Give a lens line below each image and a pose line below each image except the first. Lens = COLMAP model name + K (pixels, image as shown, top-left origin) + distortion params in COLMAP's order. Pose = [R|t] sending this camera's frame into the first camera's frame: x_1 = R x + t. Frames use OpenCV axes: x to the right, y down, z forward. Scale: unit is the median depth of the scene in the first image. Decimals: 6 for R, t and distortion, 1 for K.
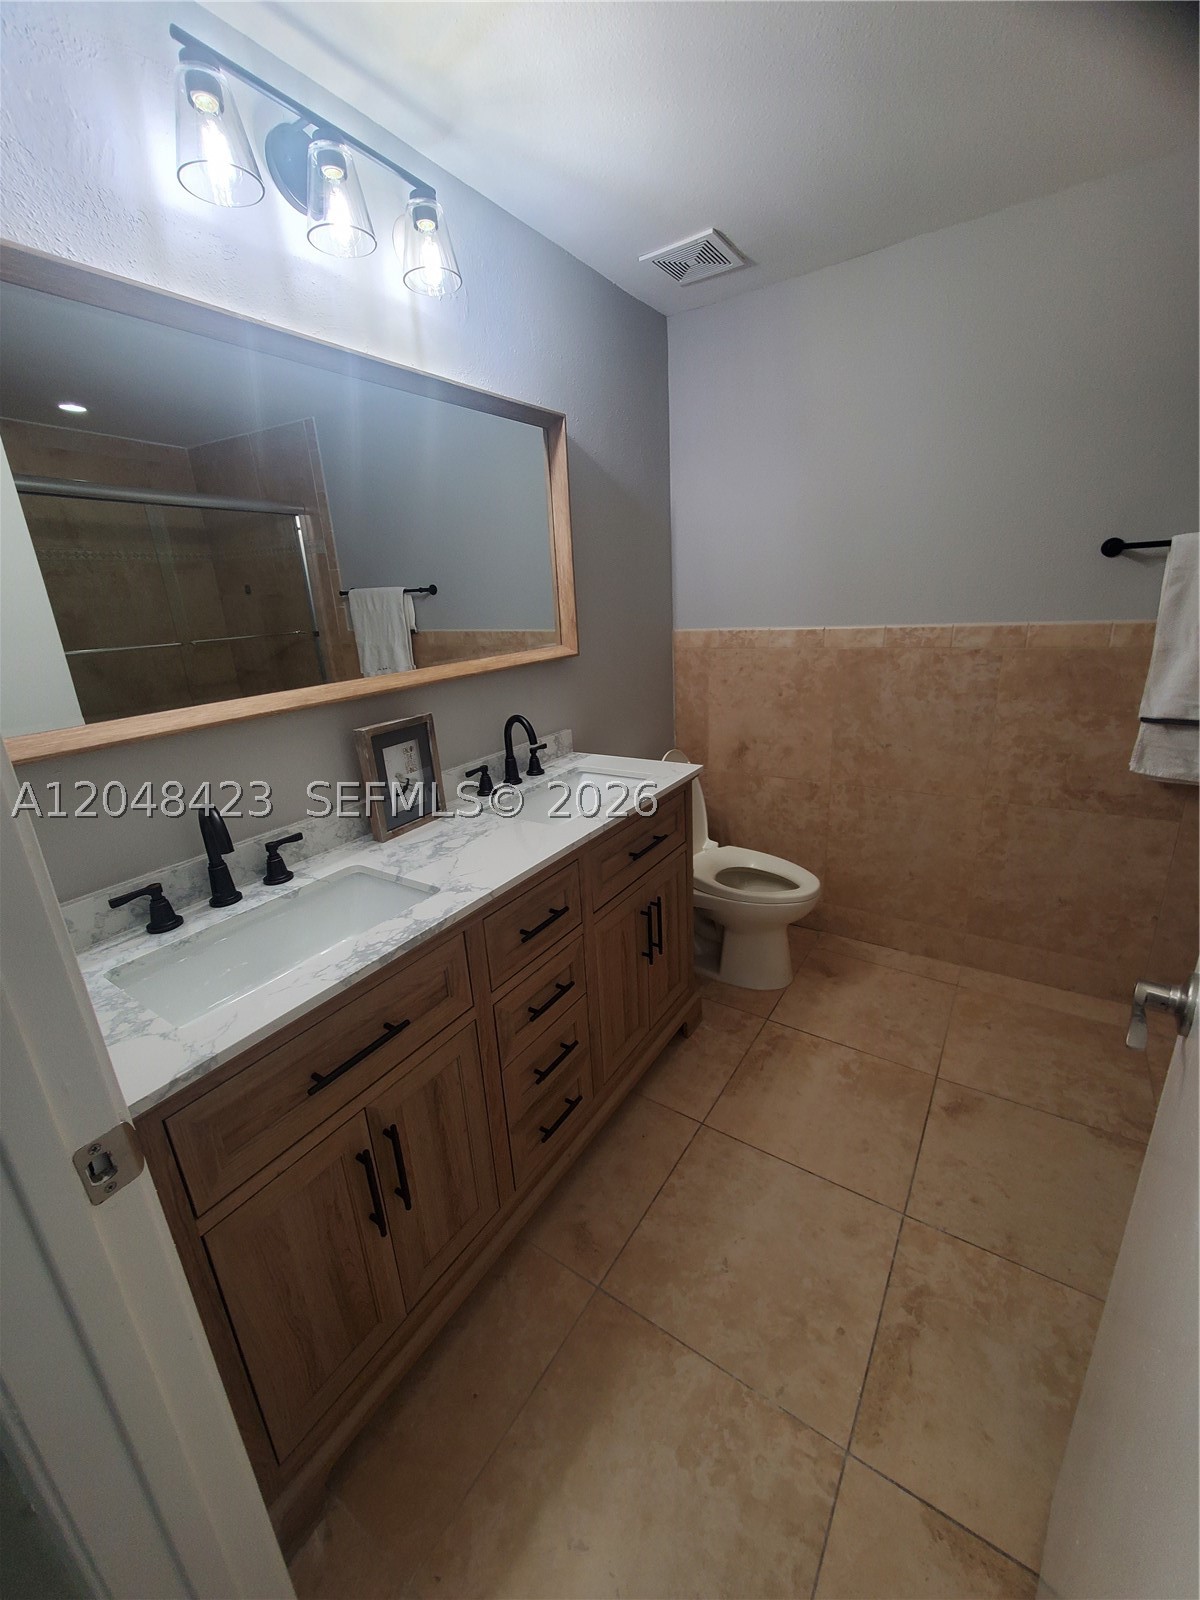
lens RADIAL K [[640.4, 0, 599.4], [0, 640.4, 791.7], [0, 0, 1]] dist [-0.003362, -0.000109]
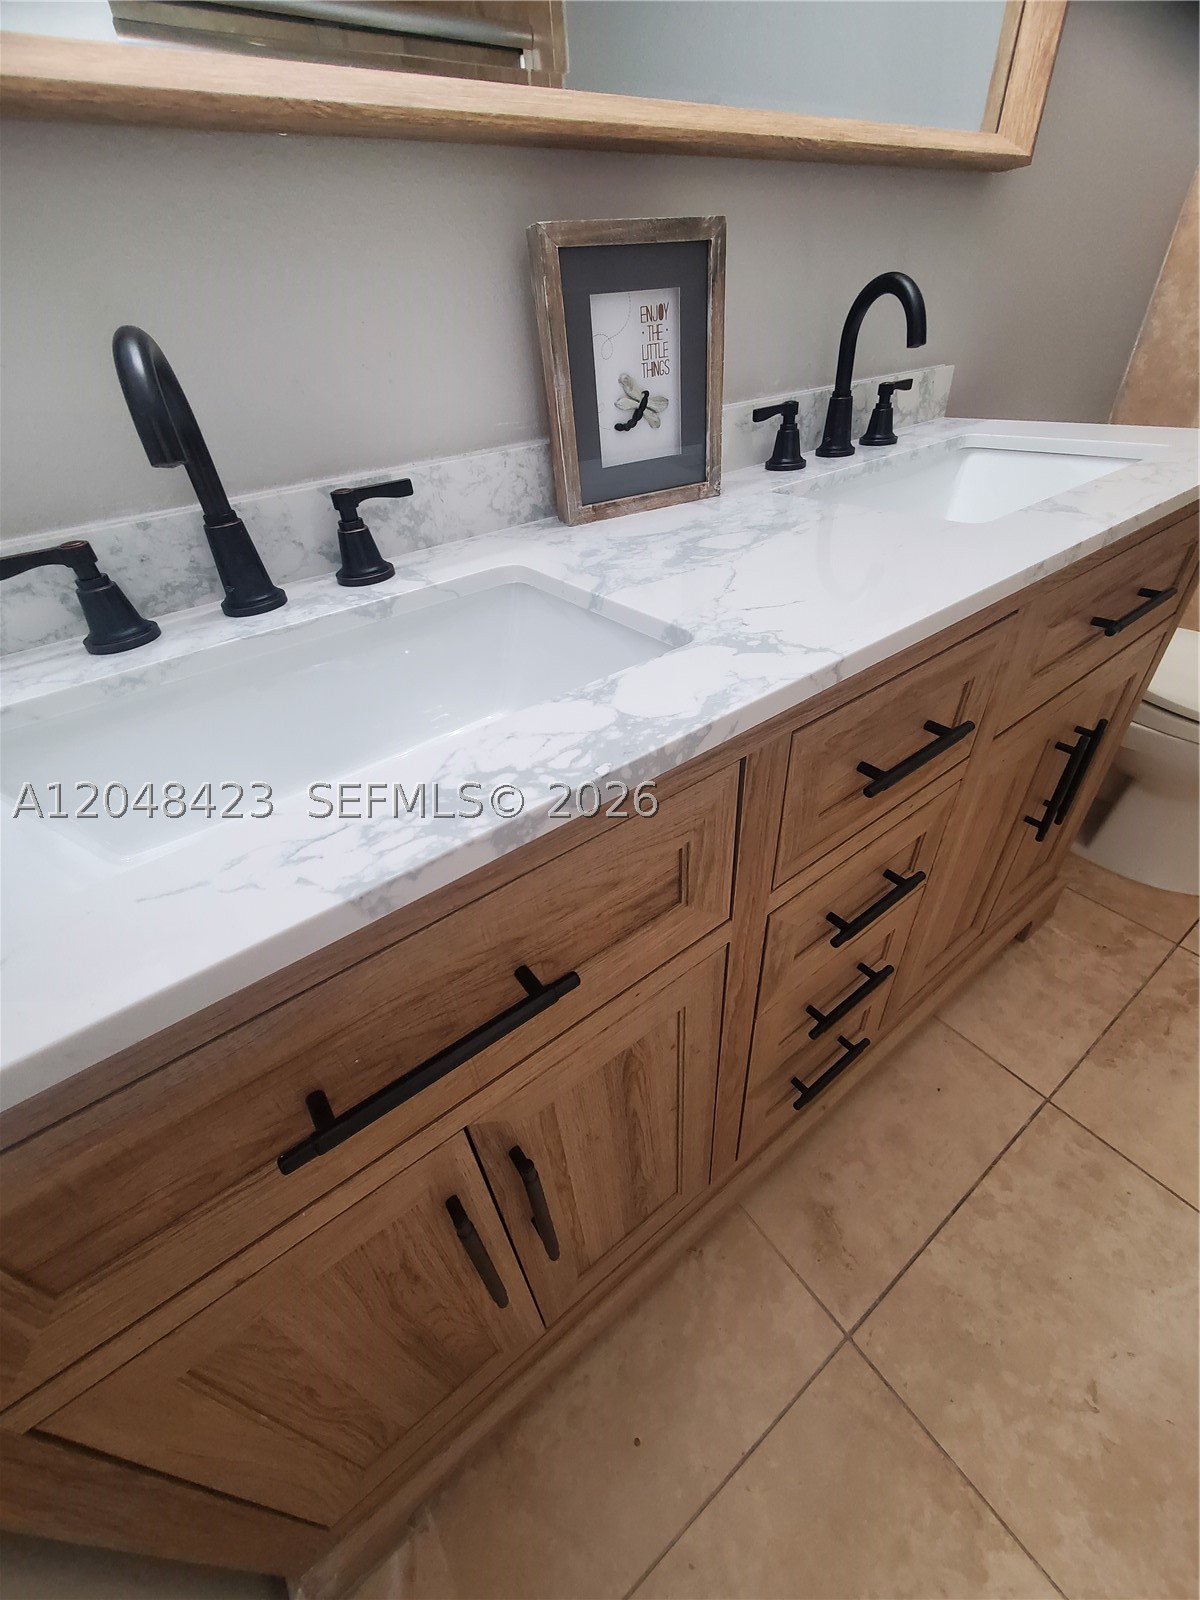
lens RADIAL K [[640.4, 0, 598.4], [0, 640.4, 795.5], [0, 0, 1]] dist [-0.003362, -0.000109]
pose [[0.938062, 0.196867, -0.285102, -0.149493], [-0.084170, 0.927720, 0.363663, 0.091137], [0.336088, -0.317142, 0.886829, 0.526393]]
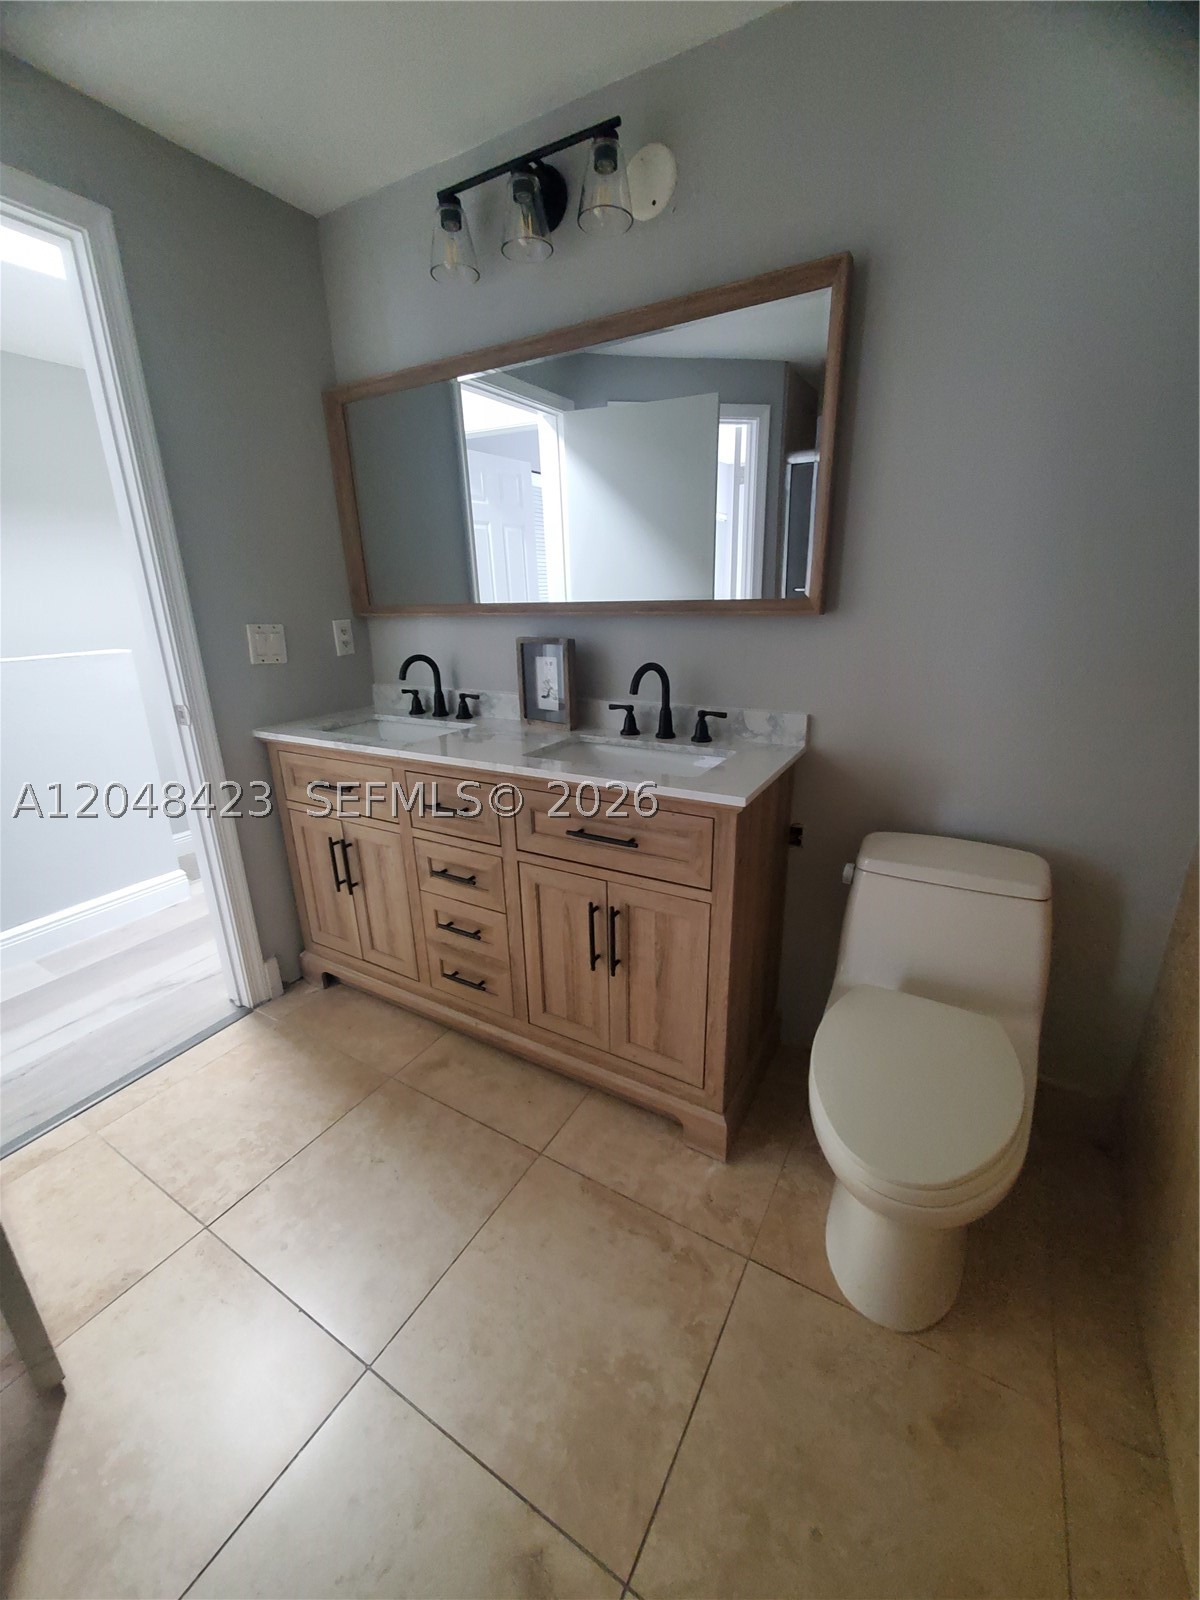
lens RADIAL K [[640.4, 0, 597.5], [0, 640.4, 789.3], [0, 0, 1]] dist [-0.003362, -0.000109]
pose [[0.054052, 0.348495, -0.935751, 1.011694], [-0.278705, 0.905143, 0.320997, -0.287968], [0.958854, 0.243448, 0.146052, 1.038145]]
